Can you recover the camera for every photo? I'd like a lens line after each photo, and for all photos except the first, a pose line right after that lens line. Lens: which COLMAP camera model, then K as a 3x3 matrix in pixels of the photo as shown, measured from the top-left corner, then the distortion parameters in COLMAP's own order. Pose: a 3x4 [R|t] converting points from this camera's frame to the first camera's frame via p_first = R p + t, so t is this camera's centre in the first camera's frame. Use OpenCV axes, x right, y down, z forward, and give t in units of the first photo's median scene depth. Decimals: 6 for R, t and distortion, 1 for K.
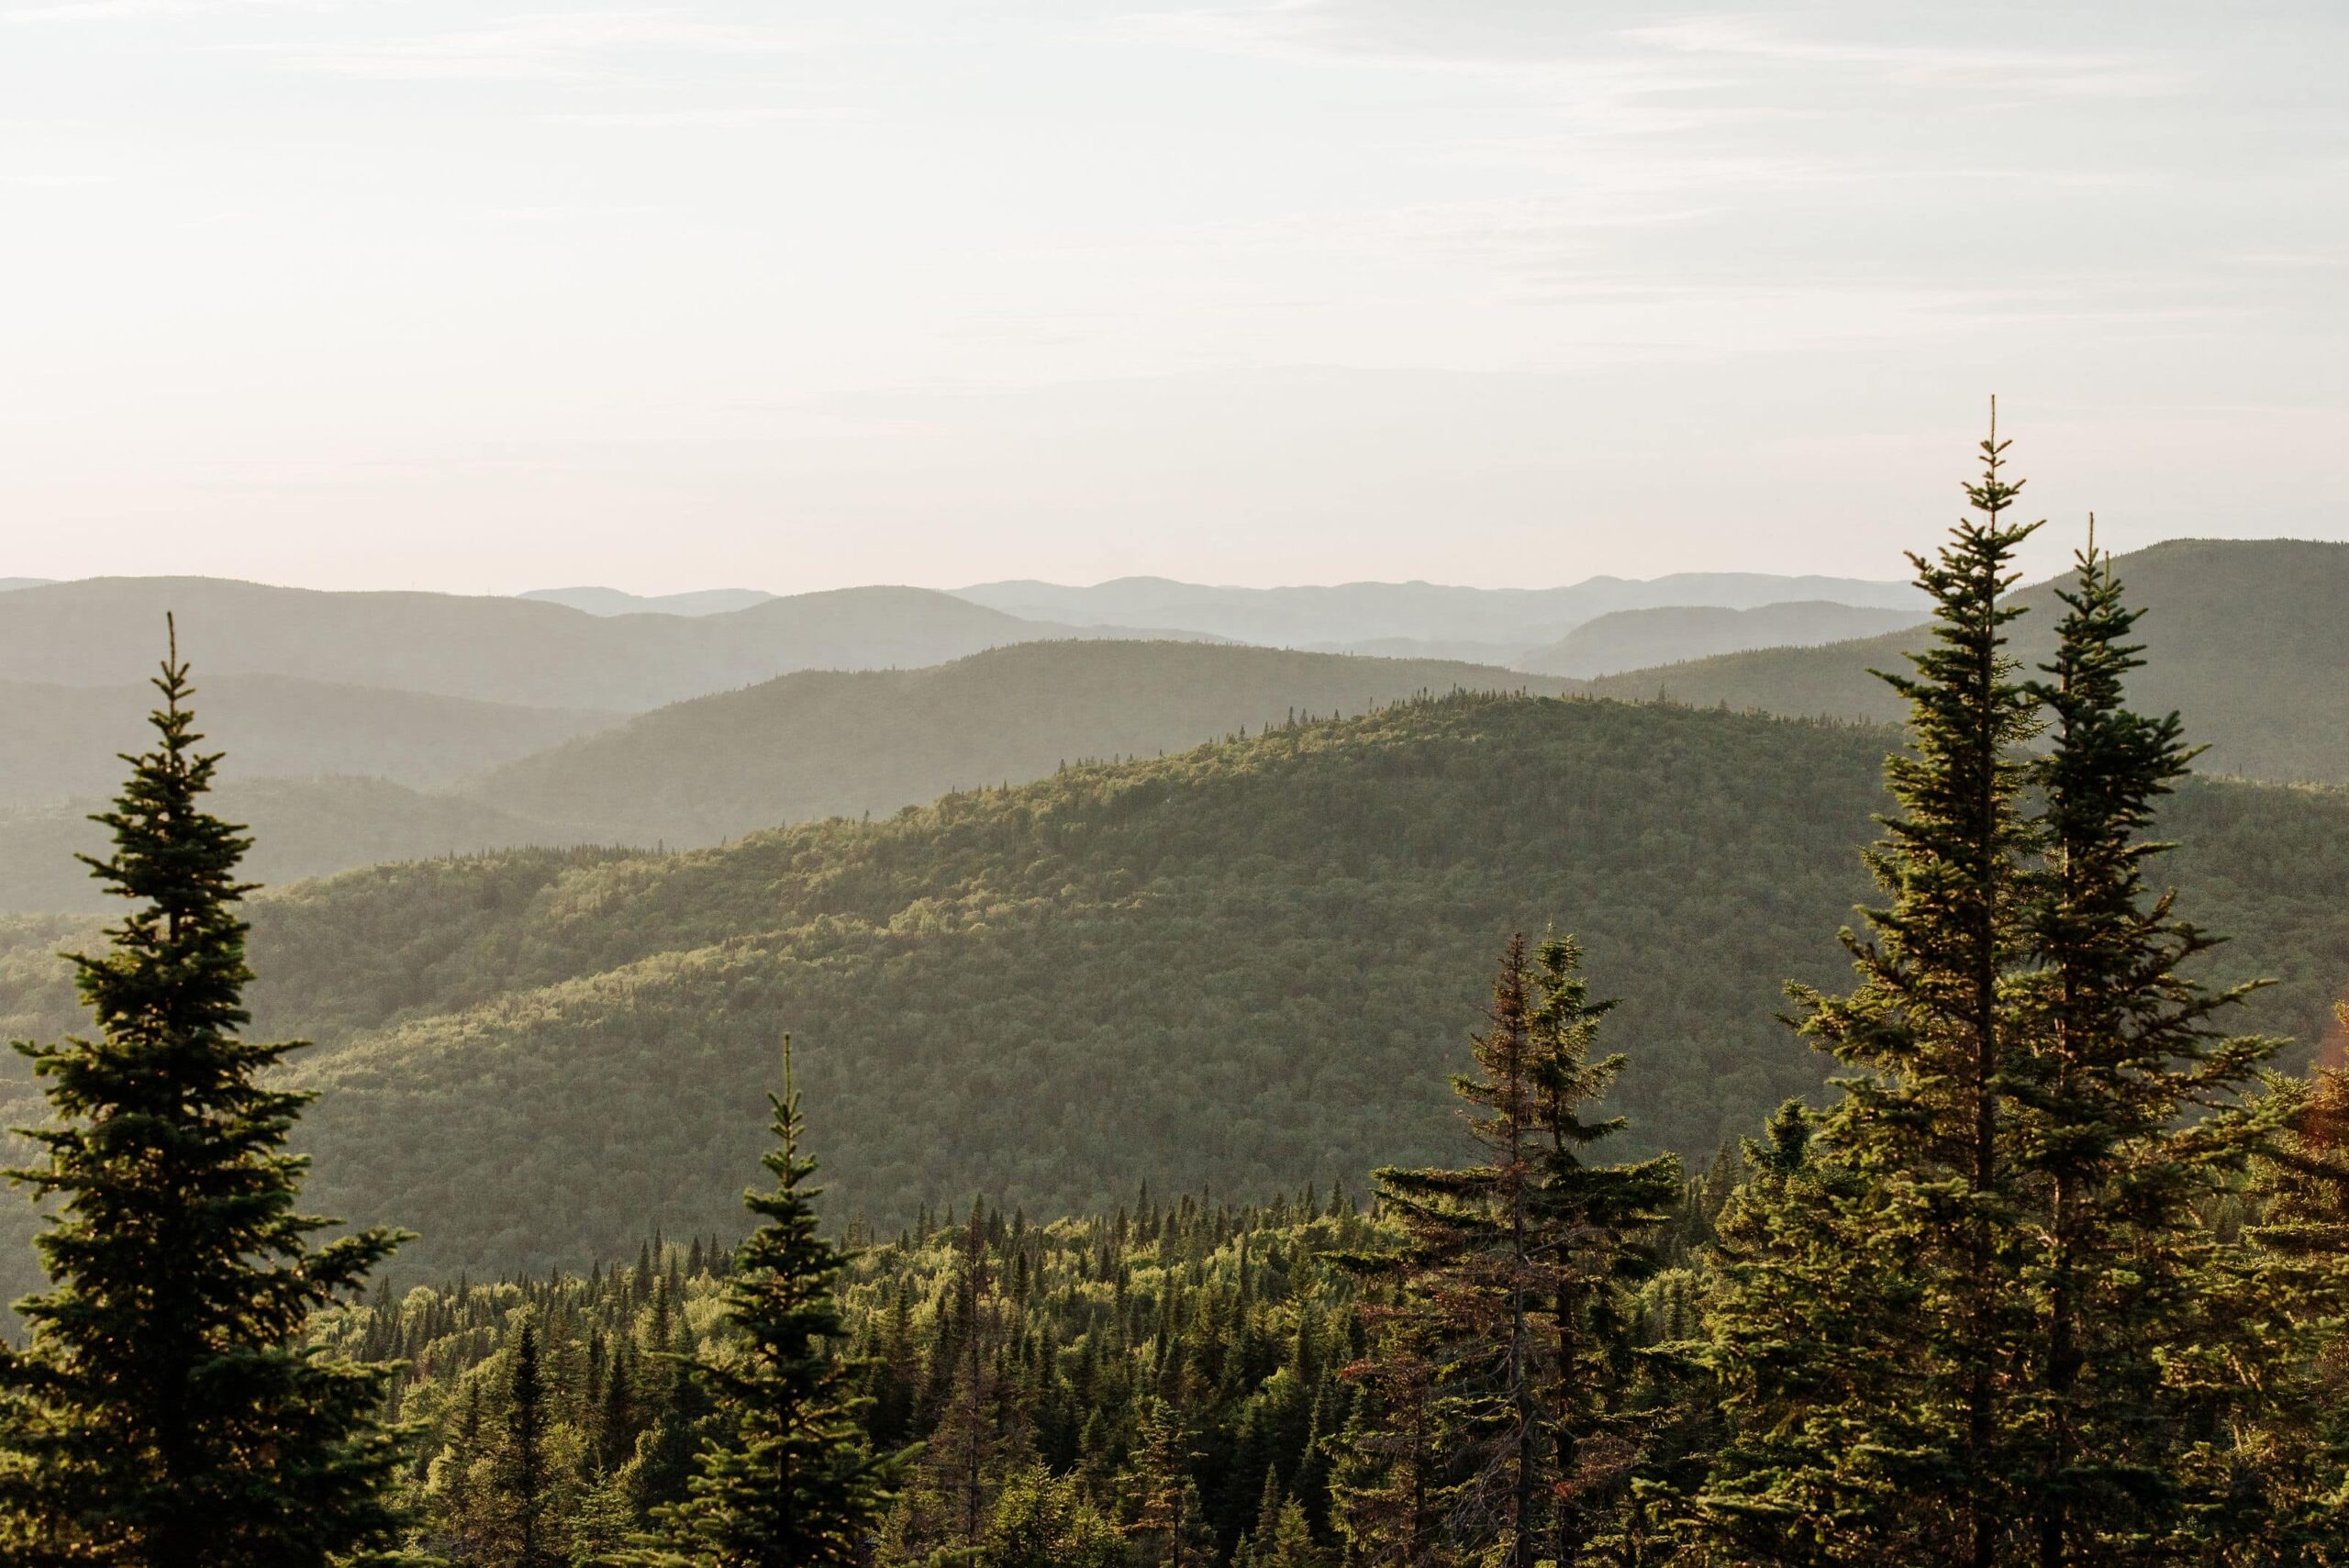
lens RADIAL K [[5082.8, 0, 1174.5], [0, 5082.8, 784.0], [0, 0, 1]] dist [0.029285, 0.171566]
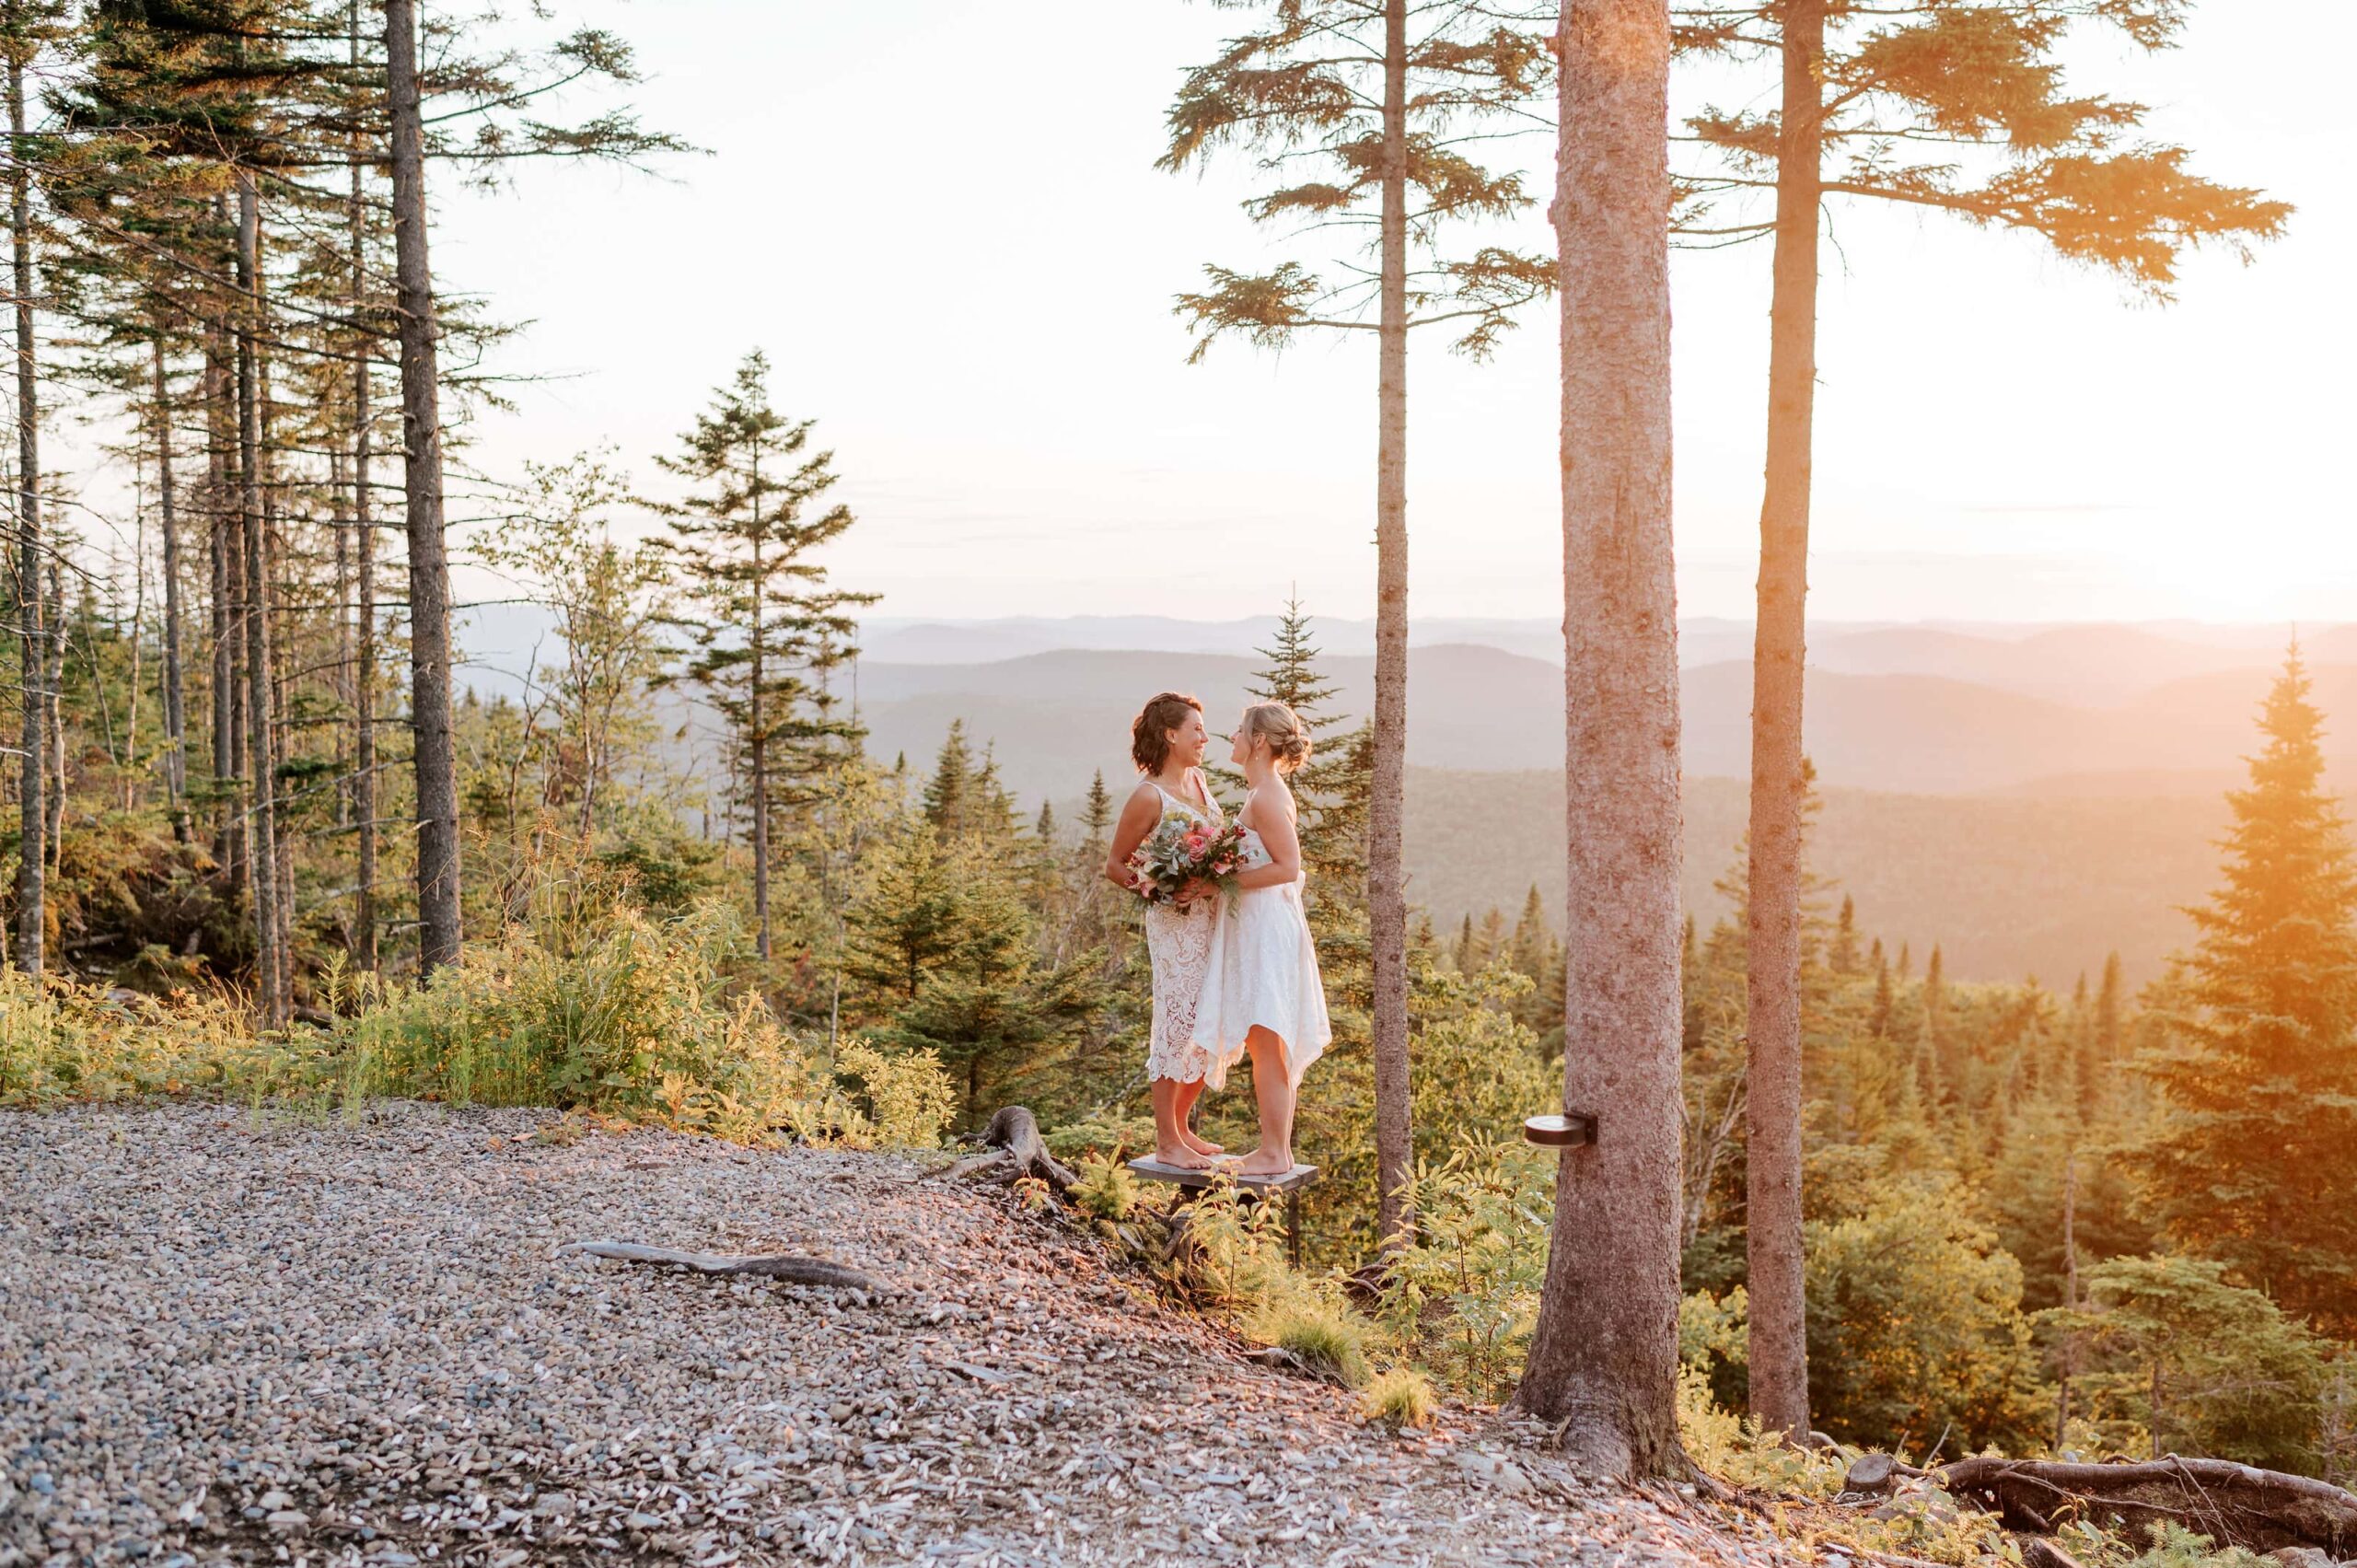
lens RADIAL K [[2534.3, 0, 1215.5], [0, 2534.3, 784.8], [0, 0, 1]] dist [0.003639, 0.000594]
pose [[0.732818, 0.062284, -0.677568, 0.256235], [-0.041867, 0.998042, 0.046462, 0.010372], [0.679135, -0.005681, 0.733991, -0.260369]]
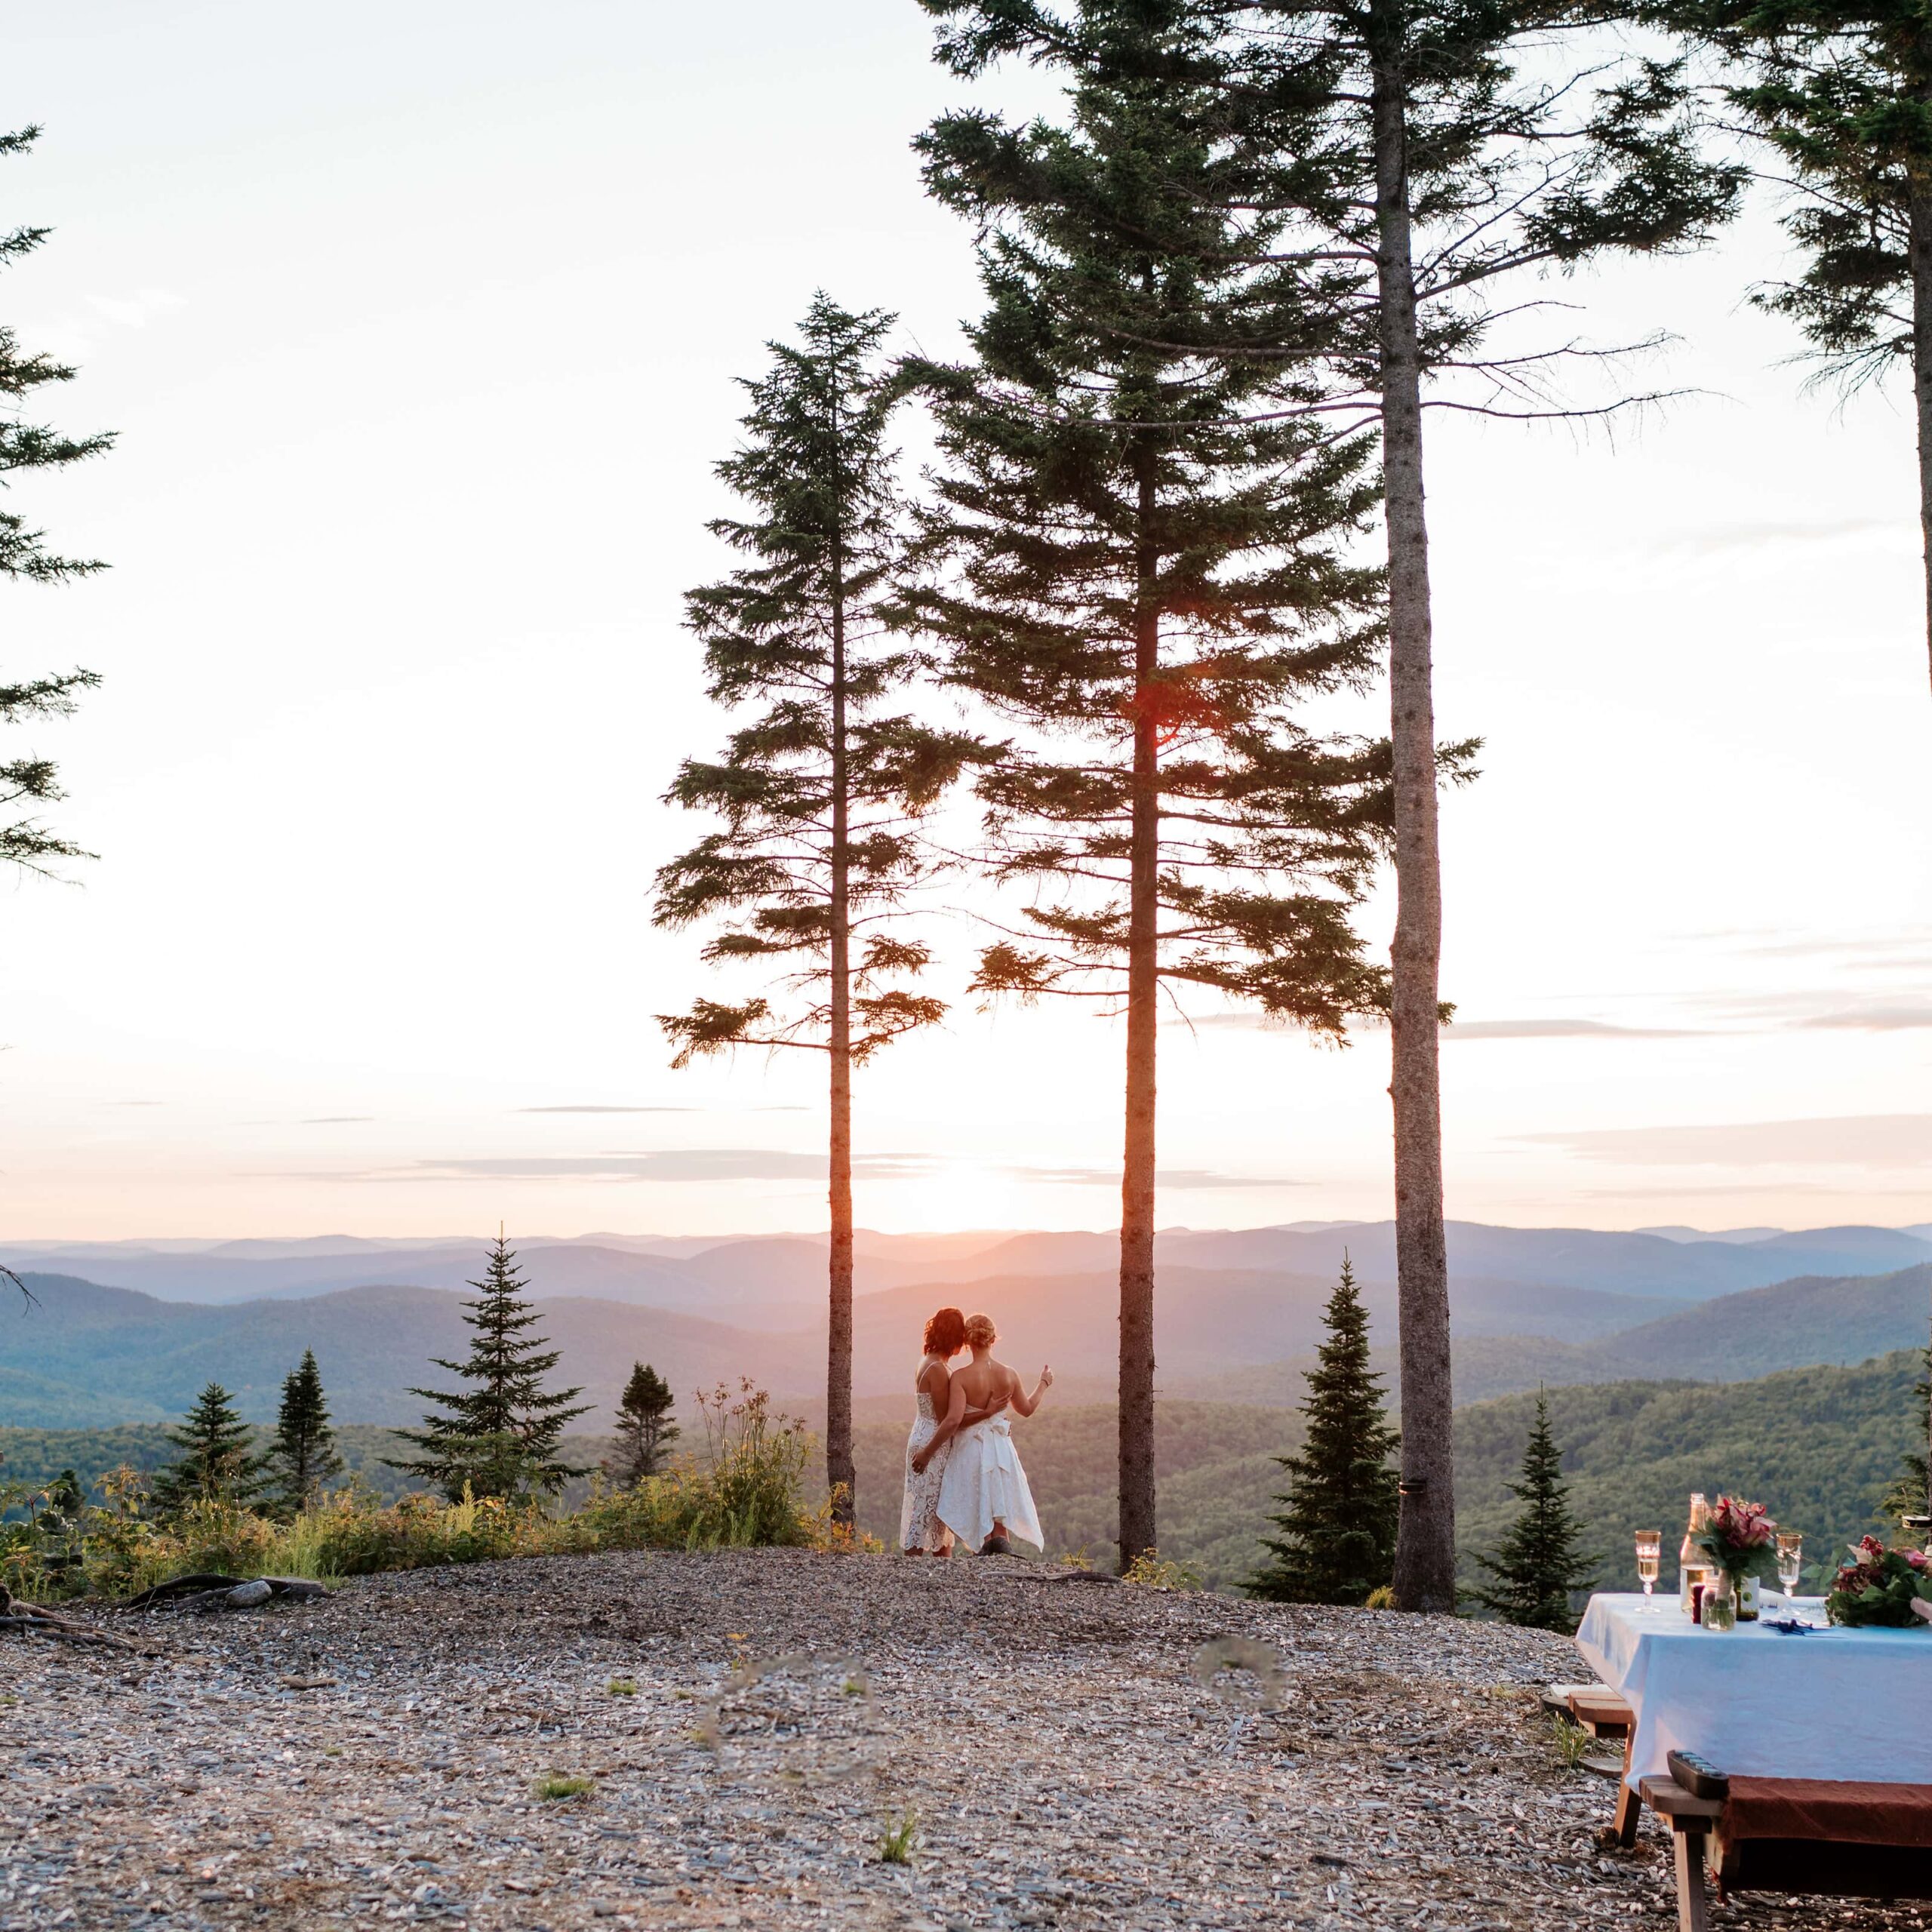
lens RADIAL K [[2941.6, 0, 1046.5], [0, 2941.6, 960.8], [0, 0, 1]] dist [-0.001239, 0.070567]
pose [[0.948288, -0.023739, -0.316522, 0.243255], [-0.016823, 0.992039, -0.124802, 0.026354], [0.316965, 0.123673, 0.940340, -0.952822]]
